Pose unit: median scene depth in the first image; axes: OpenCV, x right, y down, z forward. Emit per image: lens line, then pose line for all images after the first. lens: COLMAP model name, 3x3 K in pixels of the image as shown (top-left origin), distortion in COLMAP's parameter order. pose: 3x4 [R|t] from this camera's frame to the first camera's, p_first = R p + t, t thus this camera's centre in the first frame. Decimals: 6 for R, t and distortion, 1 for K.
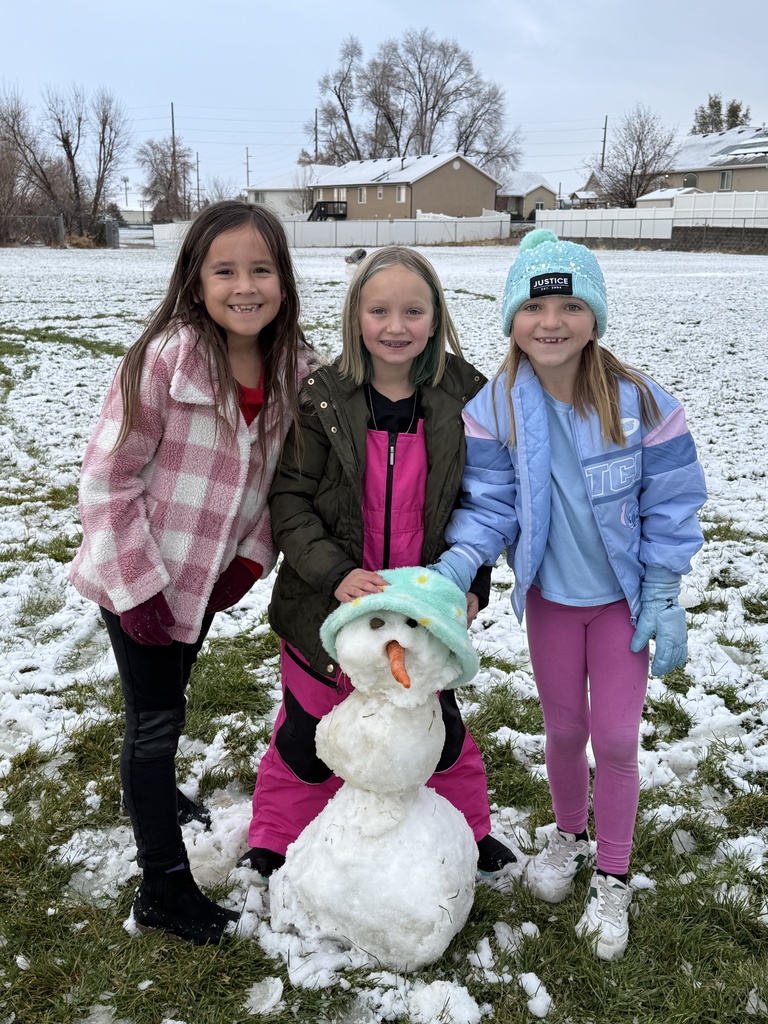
lens RADIAL K [[1125.6, 0, 385.5], [0, 1125.6, 510.6], [0, 0, 1]] dist [0.069160, 0.000000]
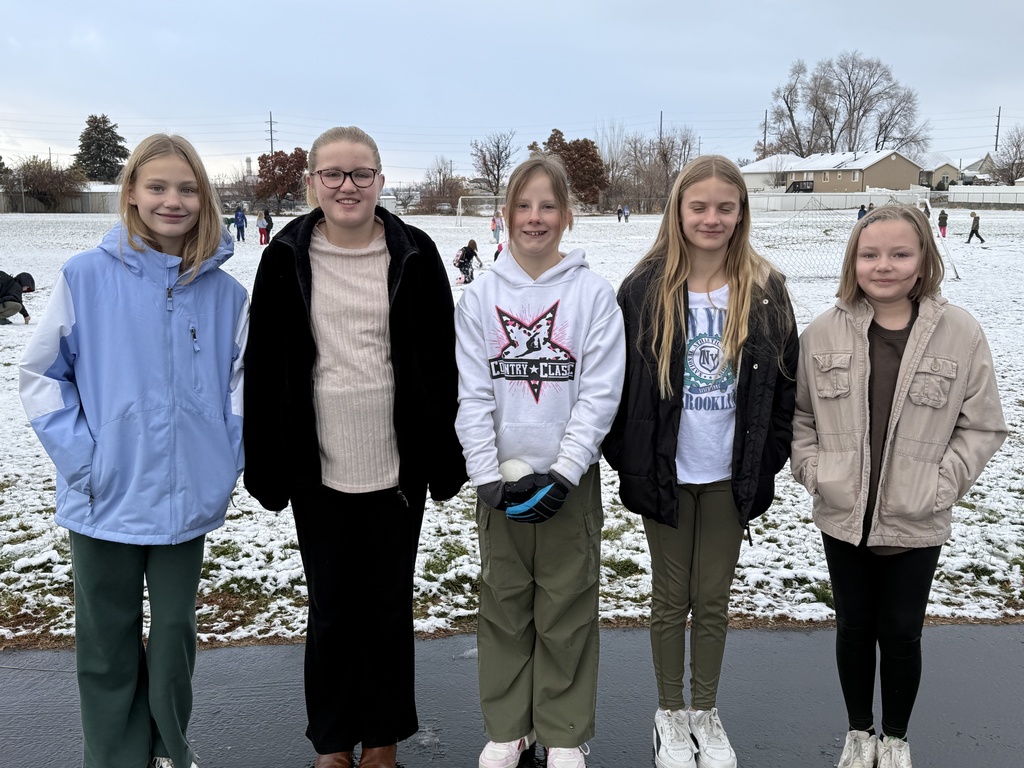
lens RADIAL K [[1125.6, 0, 513.1], [0, 1125.6, 386.1], [0, 0, 1]] dist [0.069160, 0.000000]
pose [[0.977032, 0.022115, -0.211942, -0.066802], [-0.038192, 0.996668, -0.072068, 0.086677], [0.209643, 0.078507, 0.974621, -0.372979]]
